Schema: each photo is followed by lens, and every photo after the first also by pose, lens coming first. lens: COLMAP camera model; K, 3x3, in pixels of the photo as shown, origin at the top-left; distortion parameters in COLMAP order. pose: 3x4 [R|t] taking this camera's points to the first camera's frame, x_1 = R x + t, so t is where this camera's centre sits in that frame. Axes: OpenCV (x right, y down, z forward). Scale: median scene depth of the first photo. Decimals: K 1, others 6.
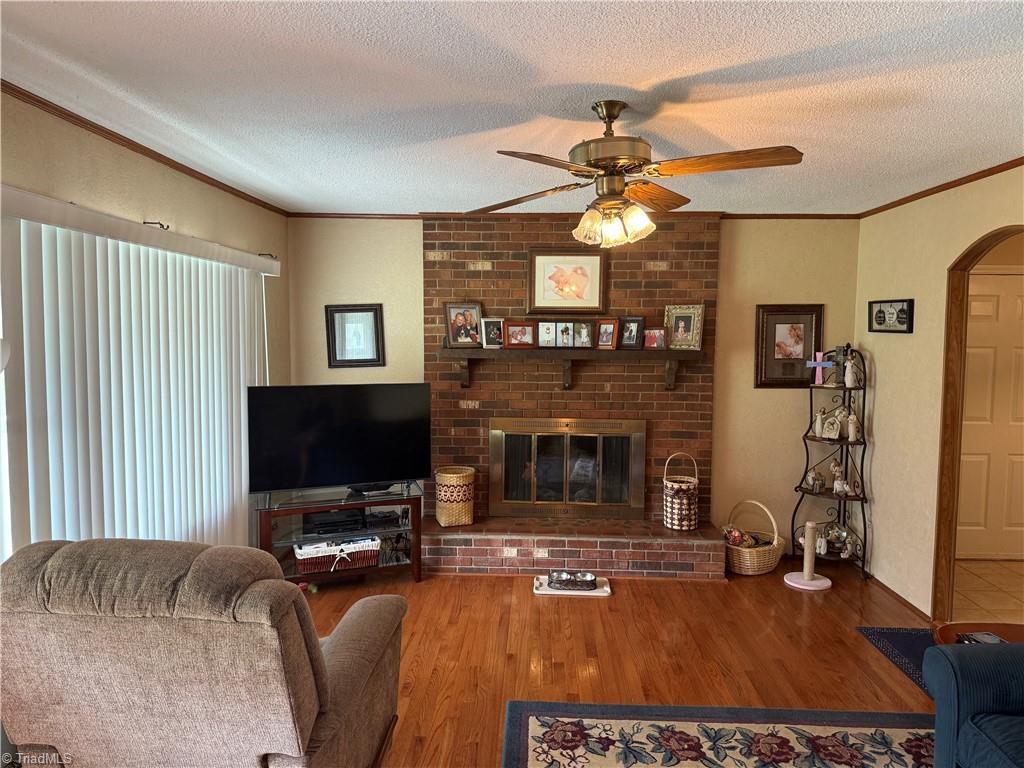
lens RADIAL K [[718.3, 0, 512.7], [0, 718.3, 387.3], [0, 0, 1]] dist [0.066494, -0.102909]
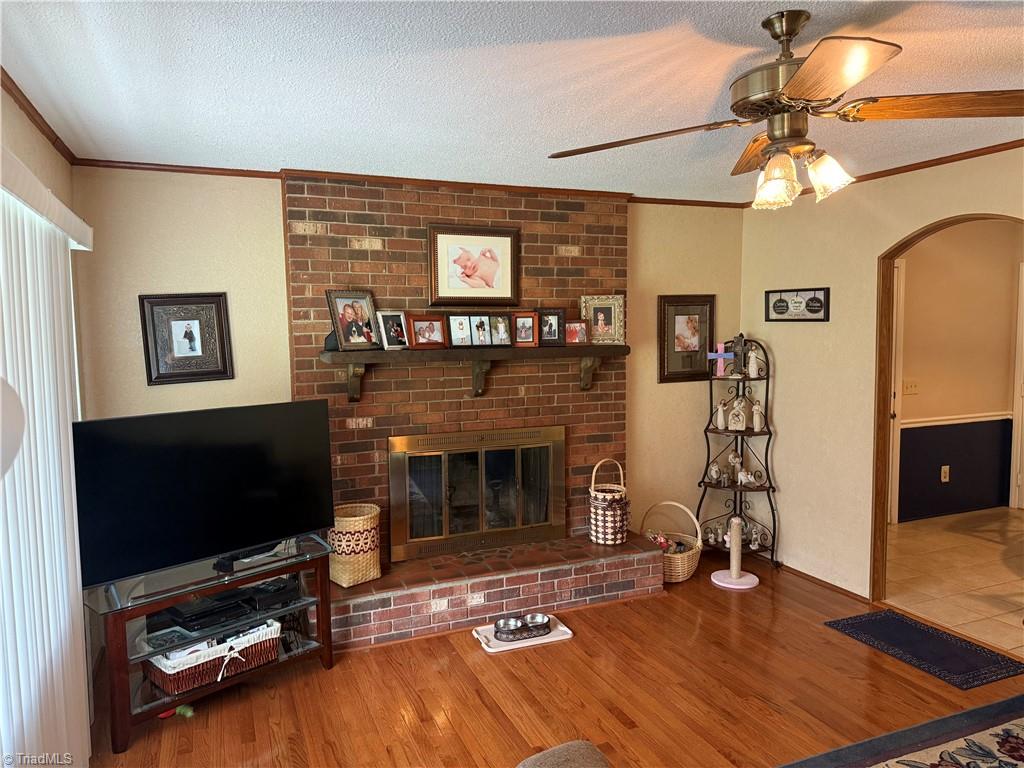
lens RADIAL K [[716.1, 0, 507.8], [0, 716.1, 387.0], [0, 0, 1]] dist [0.108947, -0.094201]
pose [[0.900846, -0.053151, 0.430874, -0.260908], [0.052667, 0.998527, 0.013062, -0.017293], [-0.430933, 0.010926, 0.902318, 0.240533]]
